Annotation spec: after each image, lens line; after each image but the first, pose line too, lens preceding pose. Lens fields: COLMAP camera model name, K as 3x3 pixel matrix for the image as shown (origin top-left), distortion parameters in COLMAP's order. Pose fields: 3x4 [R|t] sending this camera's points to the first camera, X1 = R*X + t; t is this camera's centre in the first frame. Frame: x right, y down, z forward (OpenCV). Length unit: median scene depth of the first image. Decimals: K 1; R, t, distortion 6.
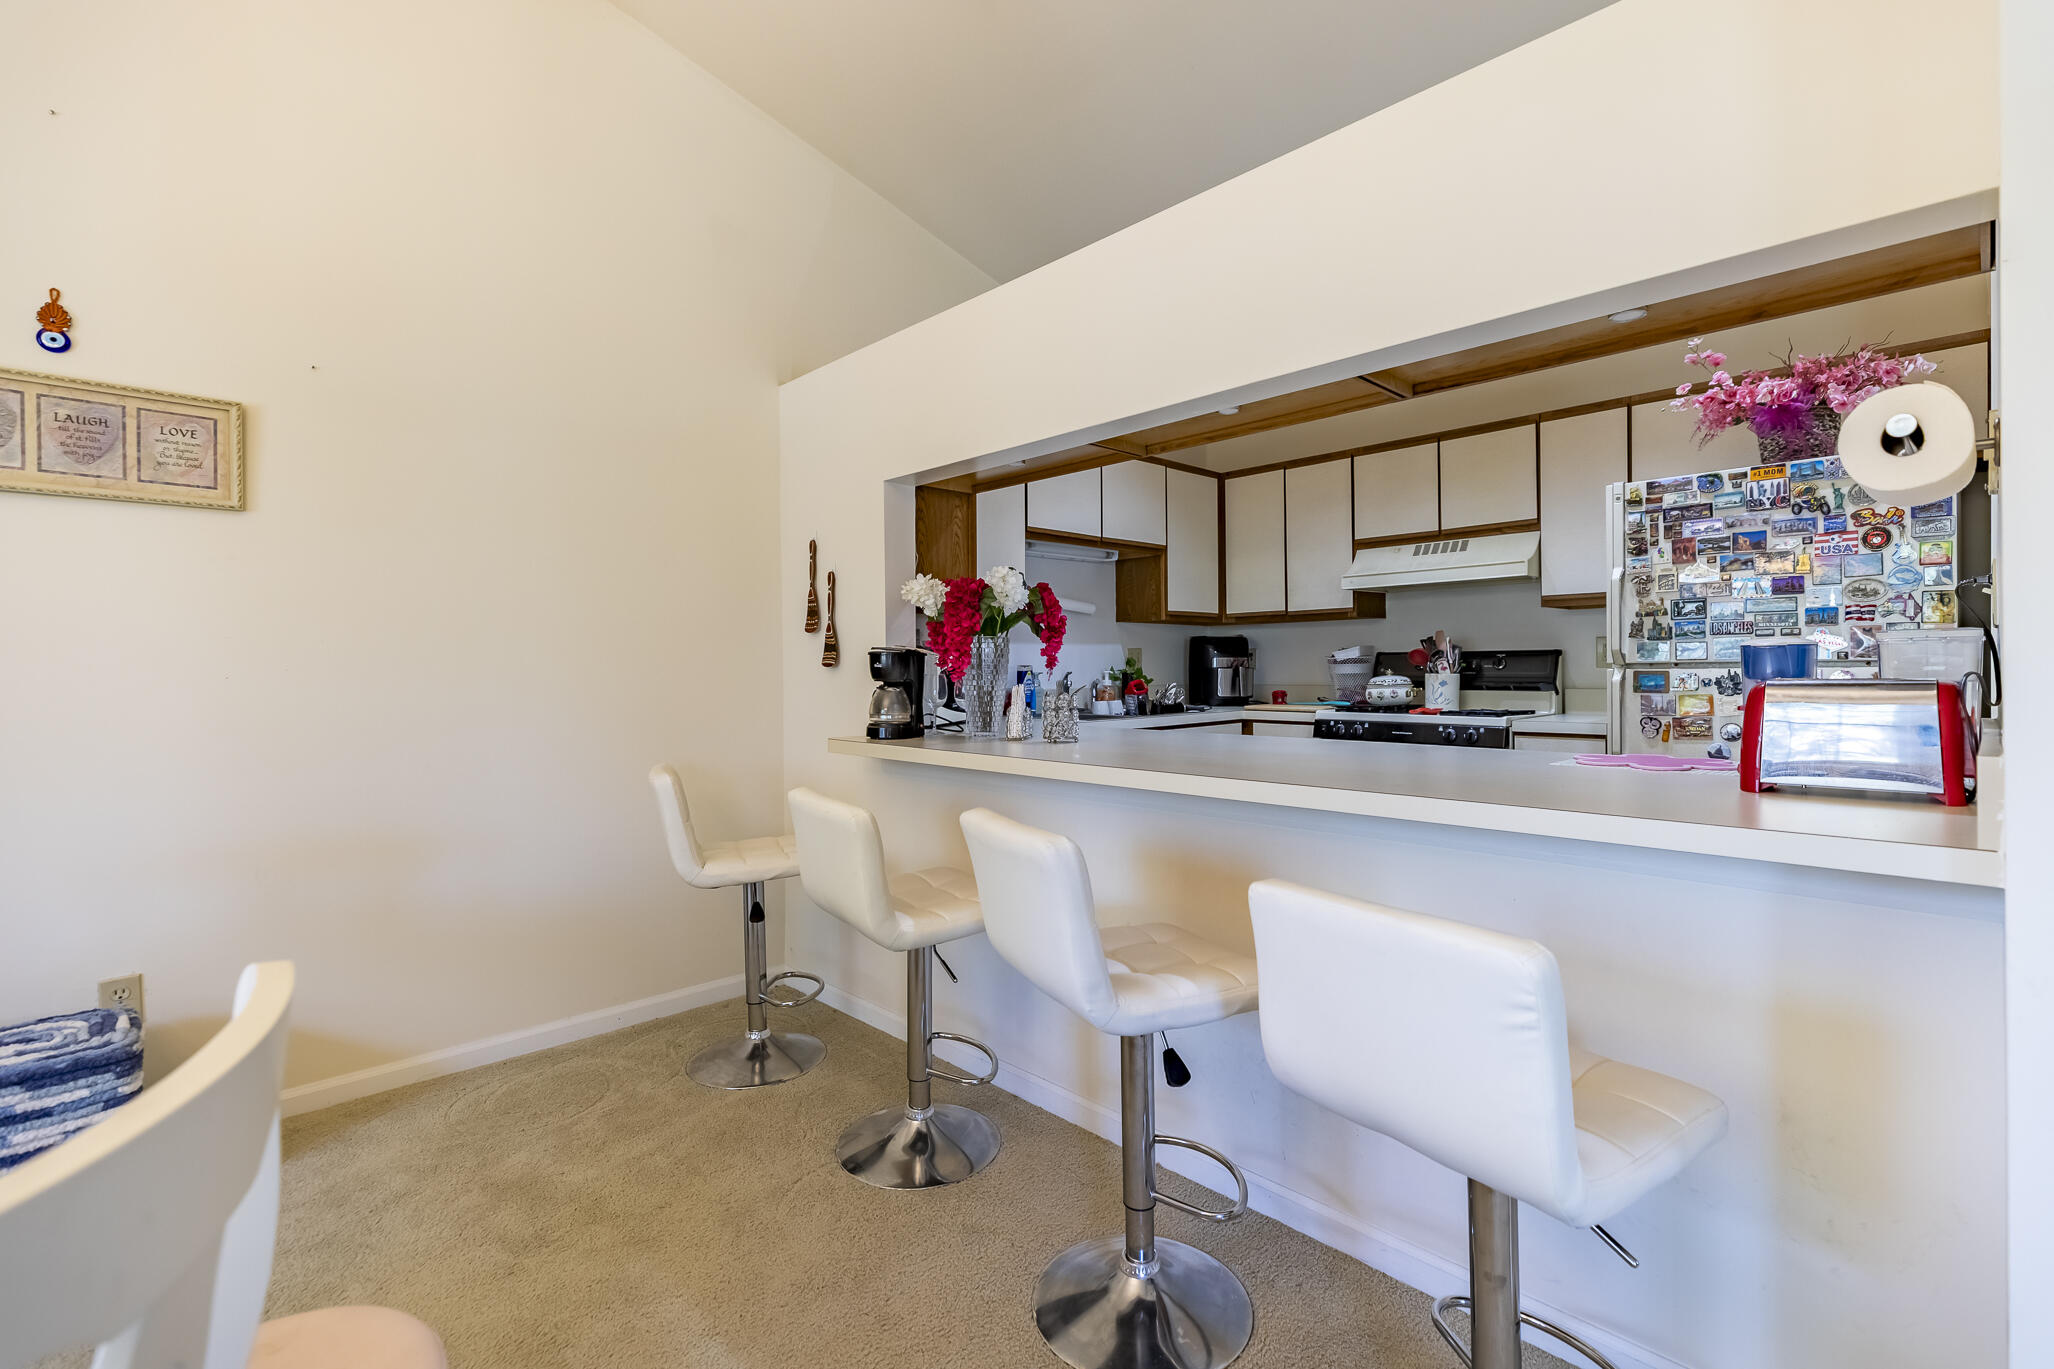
lens RADIAL K [[914.4, 0, 1032.7], [0, 914.4, 673.8], [0, 0, 1]] dist [0.002452, 0.000372]
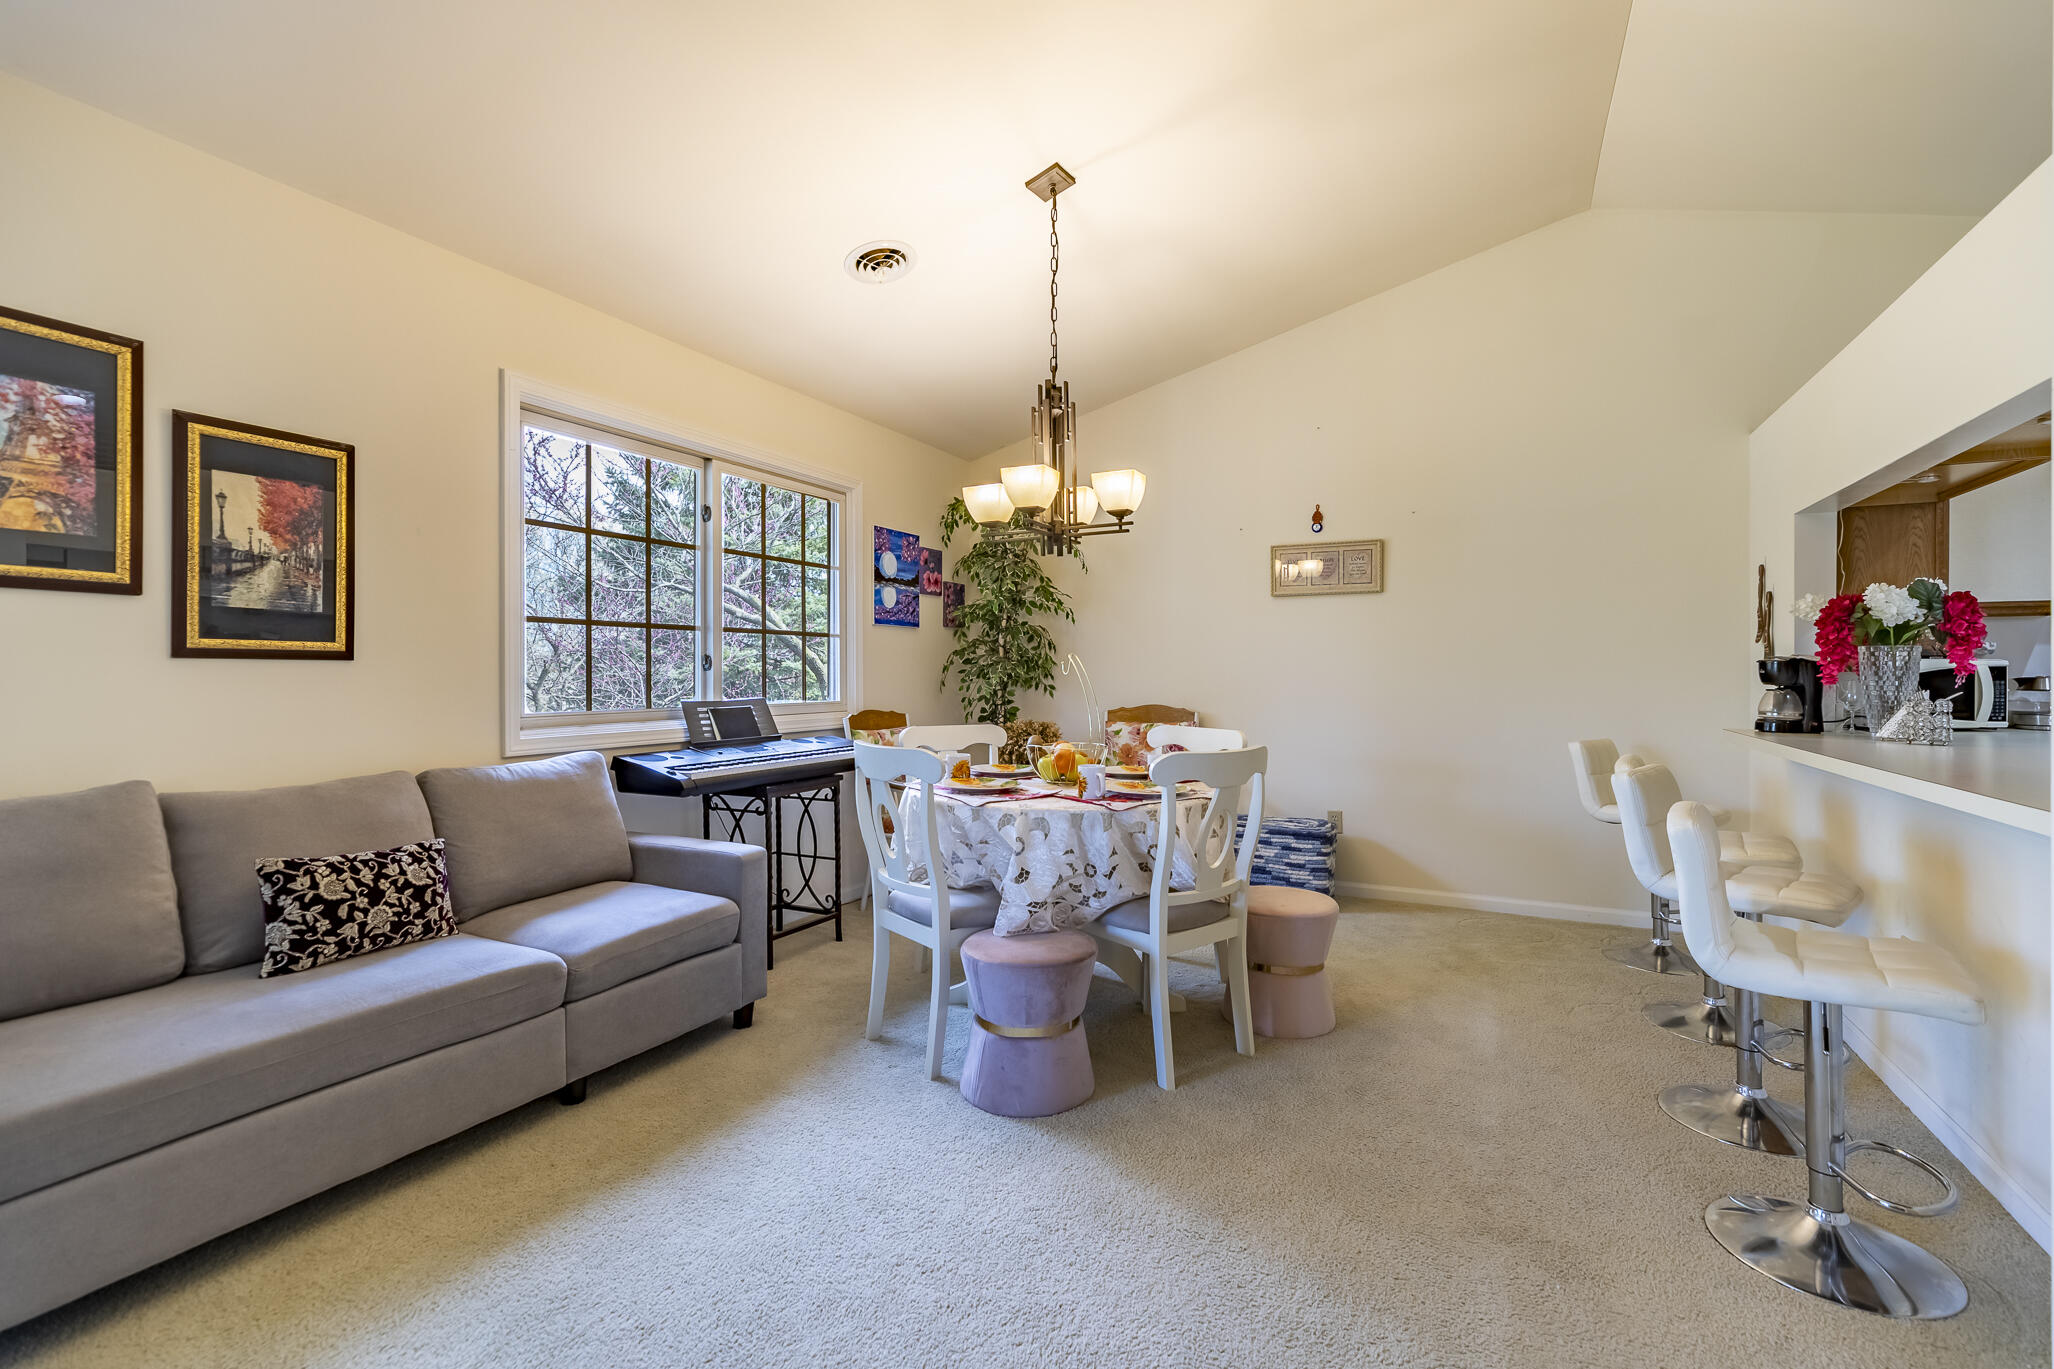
lens RADIAL K [[914.4, 0, 1042.6], [0, 914.4, 673.3], [0, 0, 1]] dist [0.002452, 0.000372]
pose [[0.343790, 0.010713, -0.938986, 0.667192], [-0.007026, 0.999936, 0.008836, -0.011248], [0.939020, 0.003560, 0.343843, -0.336557]]
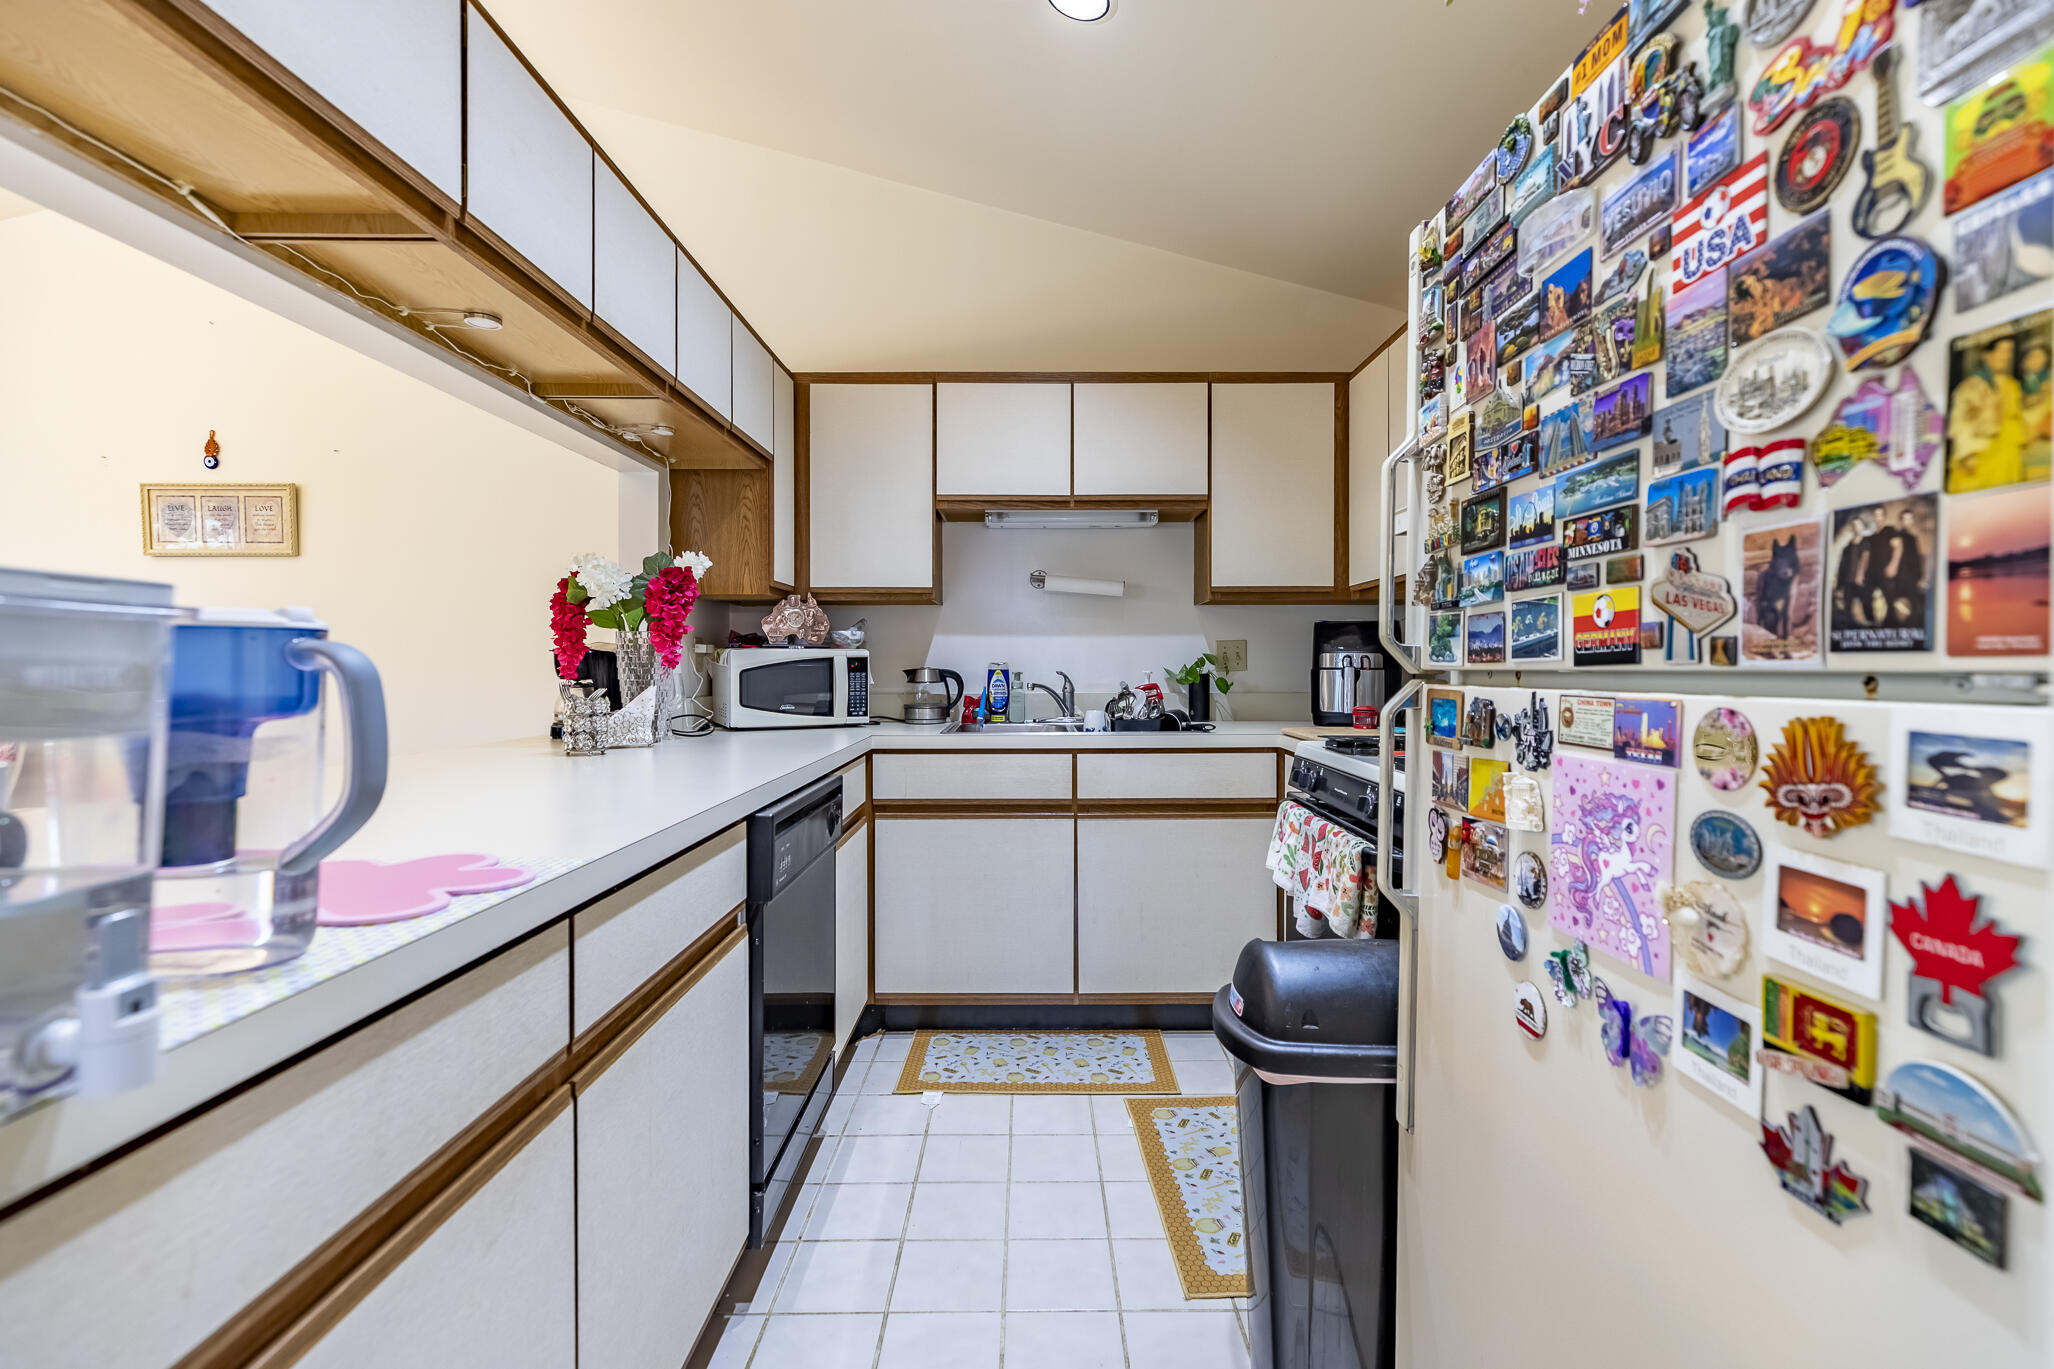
lens RADIAL K [[914.4, 0, 1030.9], [0, 914.4, 683.3], [0, 0, 1]] dist [0.002452, 0.000372]
pose [[0.717843, 0.023252, -0.695816, 0.909860], [-0.011232, 0.999699, 0.021819, -0.013787], [0.696114, -0.007847, 0.717888, 0.663302]]
